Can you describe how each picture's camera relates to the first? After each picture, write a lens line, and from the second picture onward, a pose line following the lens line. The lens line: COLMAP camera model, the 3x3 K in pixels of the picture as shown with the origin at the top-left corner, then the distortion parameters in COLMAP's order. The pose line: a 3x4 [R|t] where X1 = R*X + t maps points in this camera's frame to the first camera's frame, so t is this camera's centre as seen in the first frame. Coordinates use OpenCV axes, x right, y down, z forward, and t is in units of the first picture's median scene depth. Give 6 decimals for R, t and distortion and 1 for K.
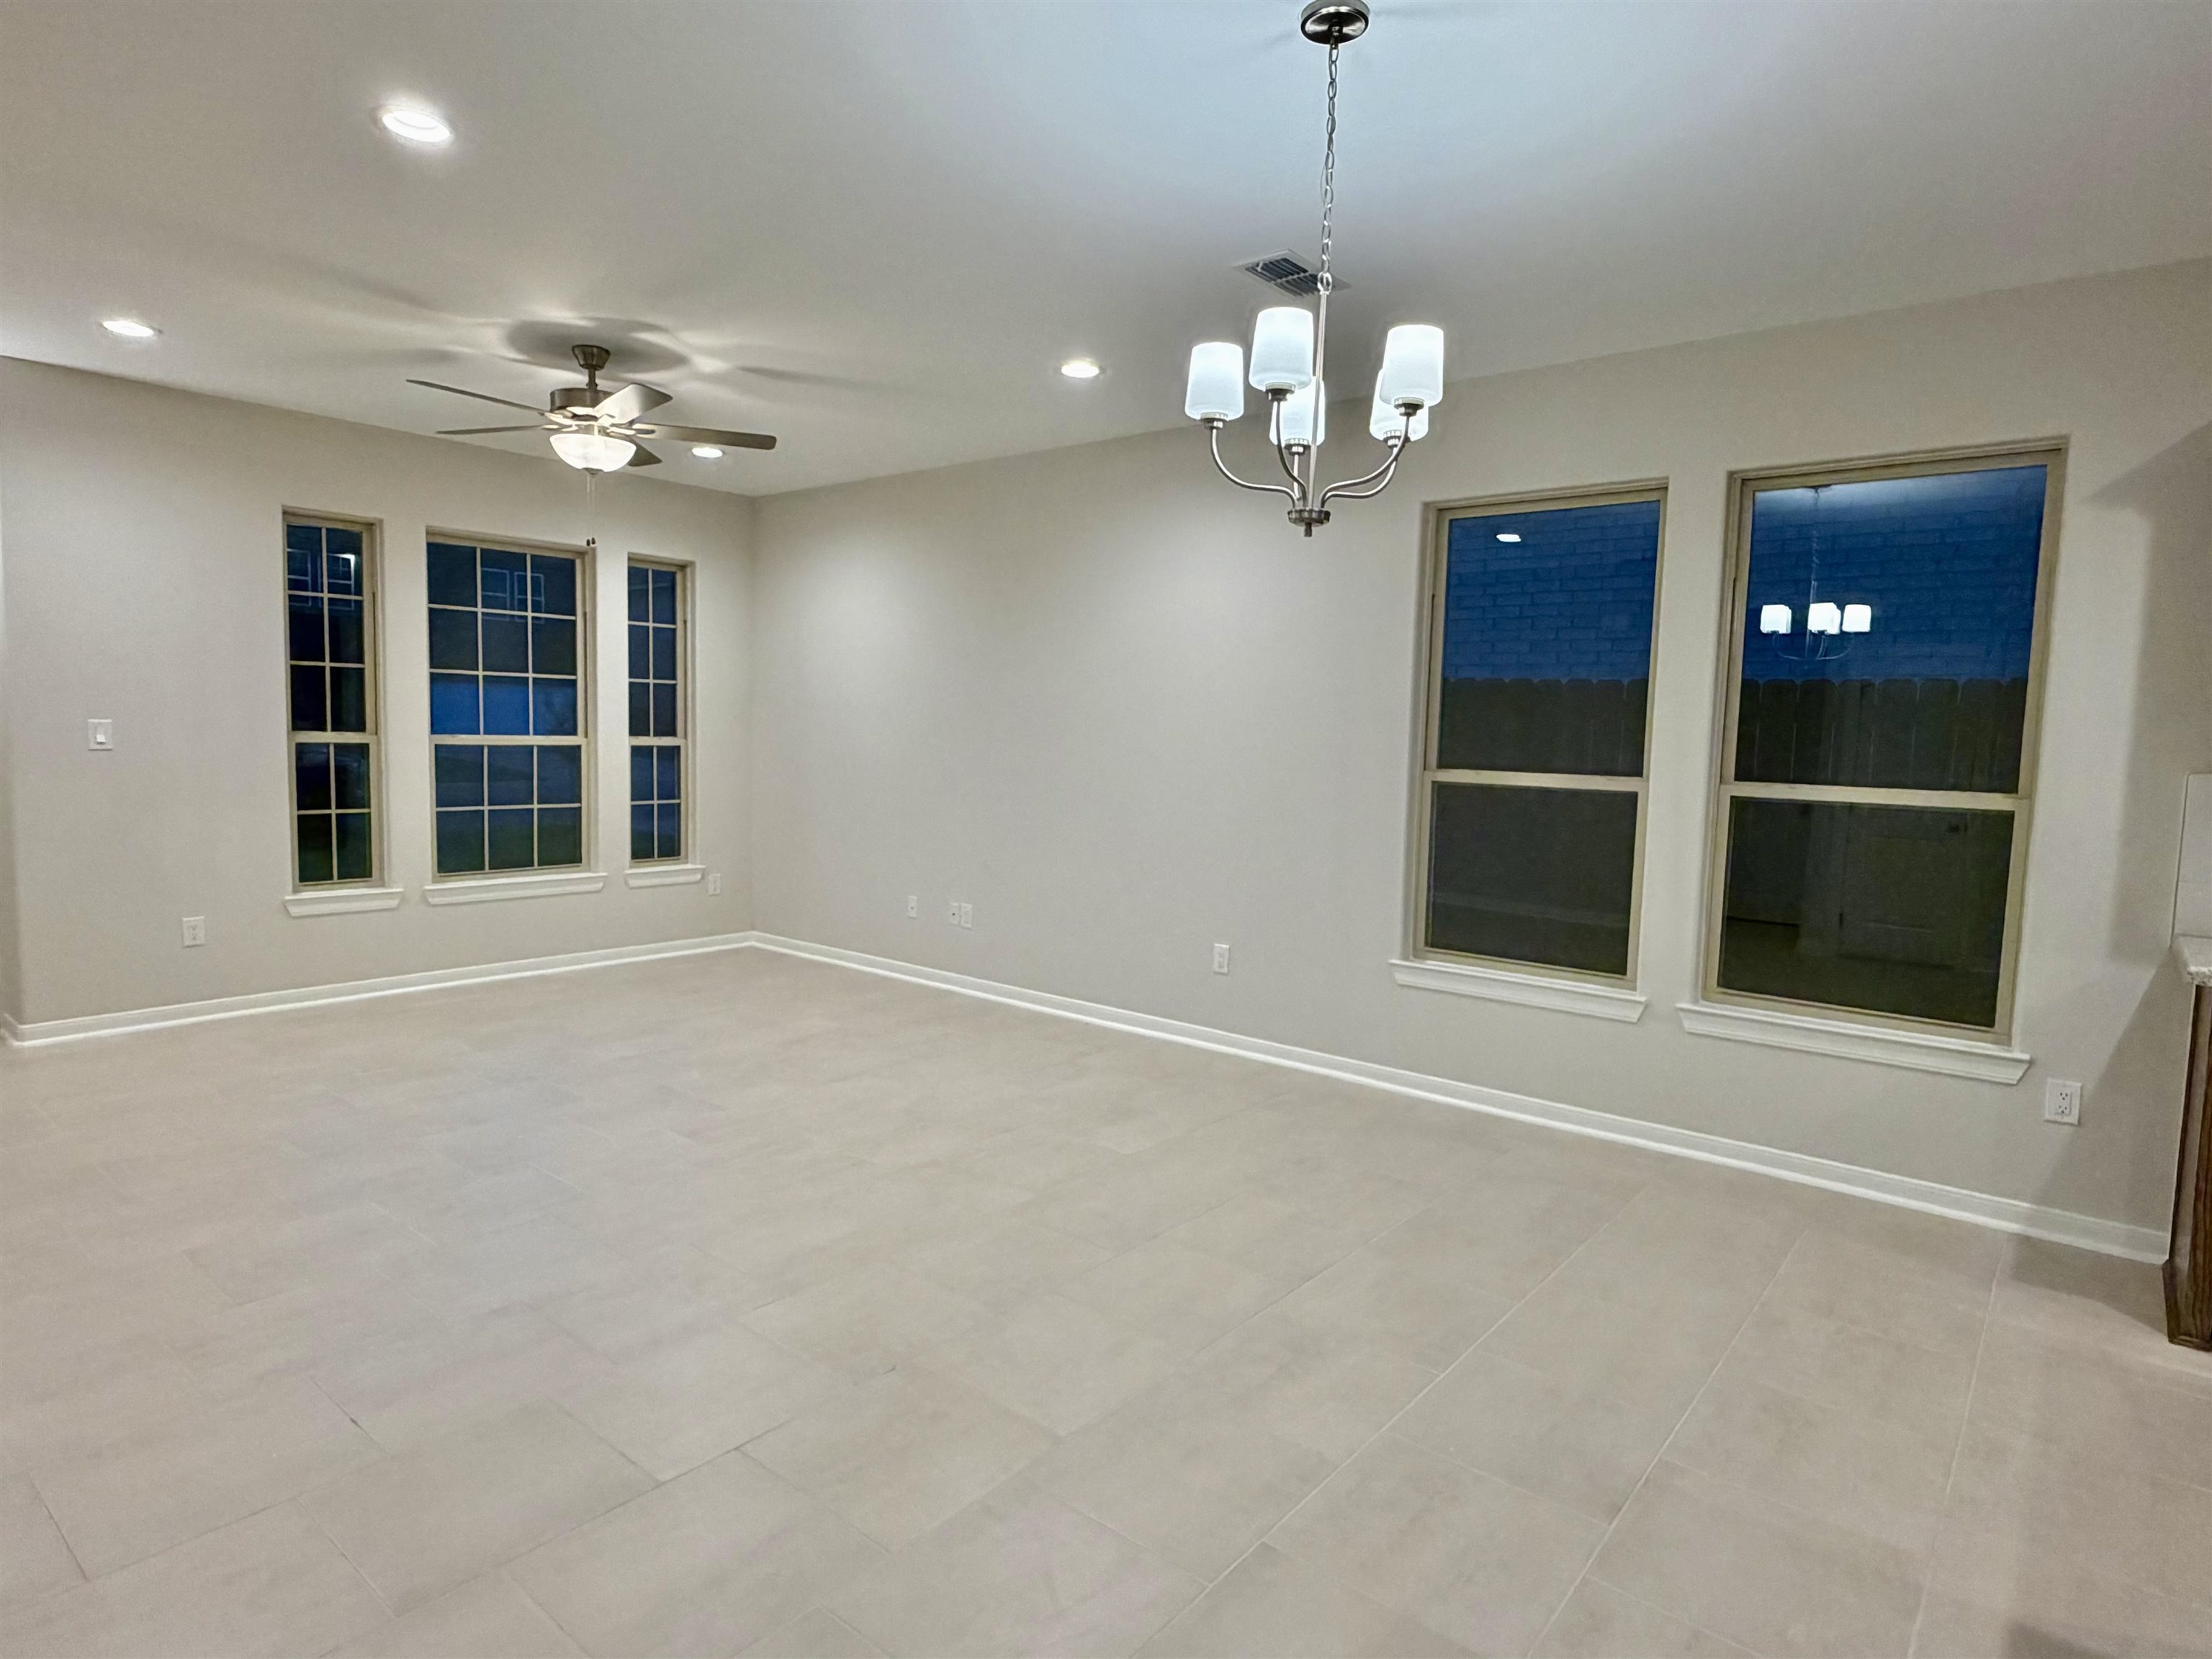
lens RADIAL K [[1217.2, 0, 1110.7], [0, 1217.2, 826.8], [0, 0, 1]] dist [-0.008242, -0.002805]
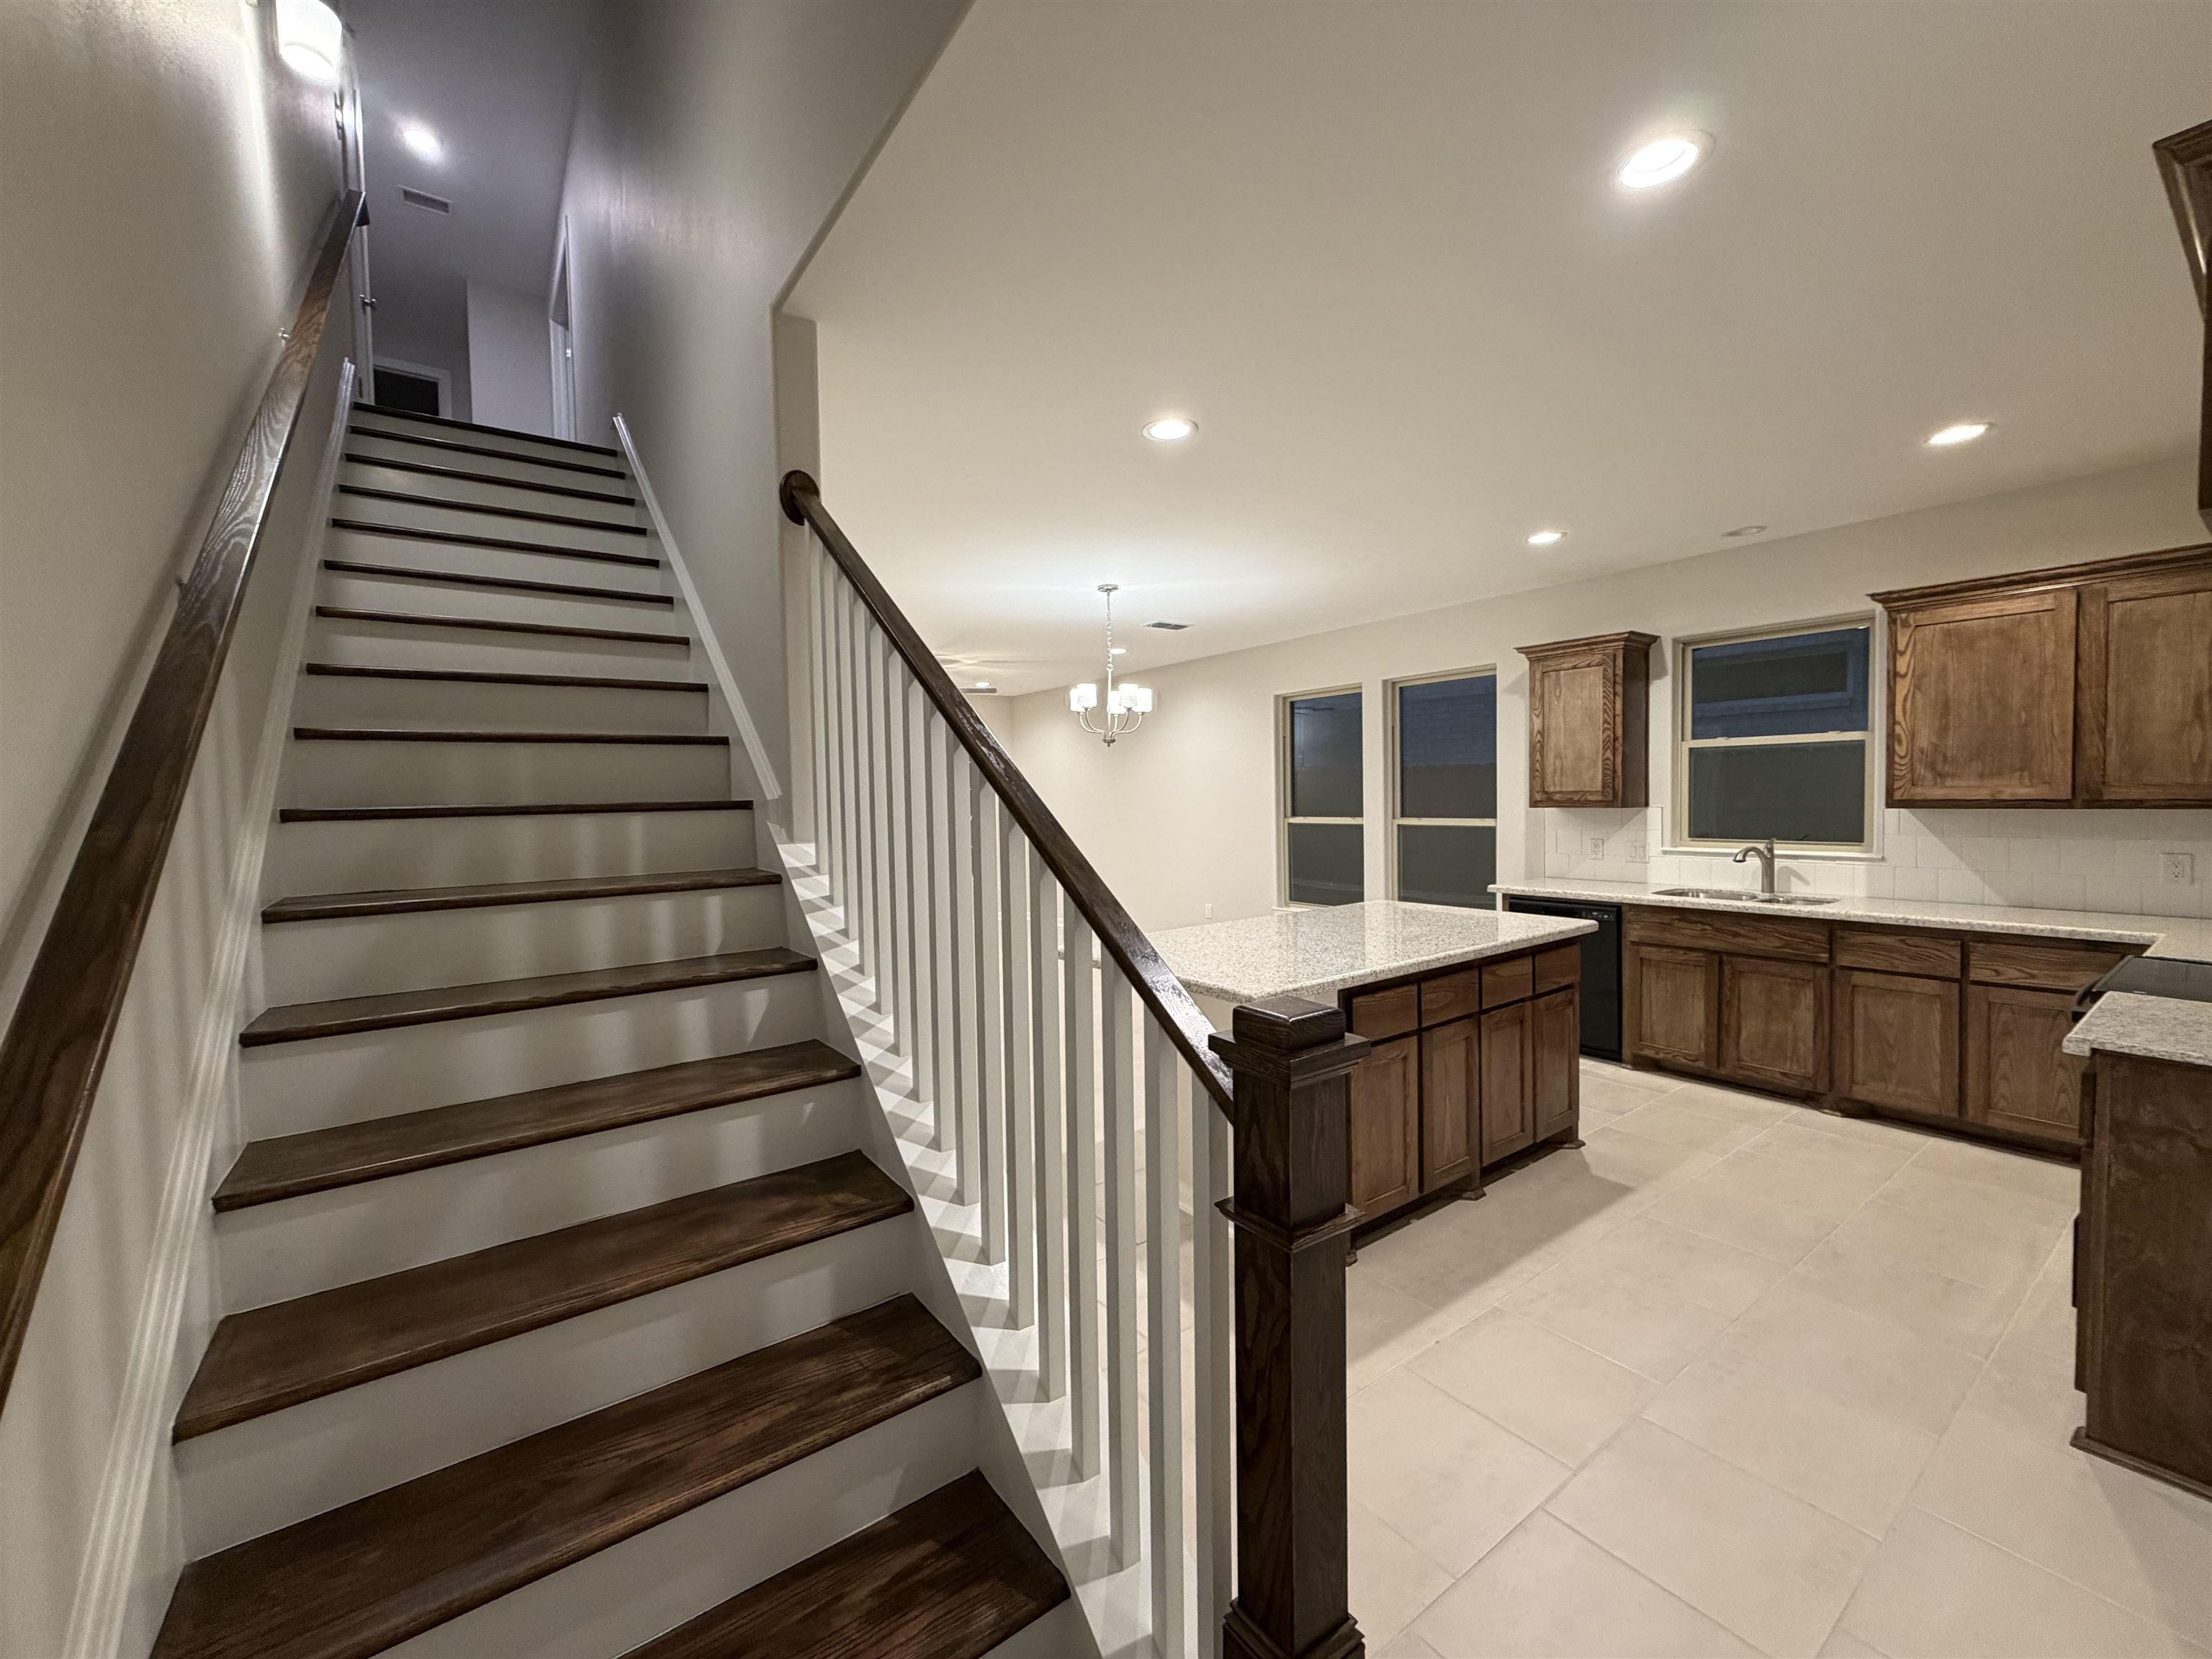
lens RADIAL K [[890.3, 0, 1104.7], [0, 890.3, 830.4], [0, 0, 1]] dist [0.000163, 0.000036]
pose [[0.968677, -0.031149, -0.246362, 0.470069], [0.019573, 0.998592, -0.049299, 0.065545], [0.247551, 0.042933, 0.967923, -0.835847]]
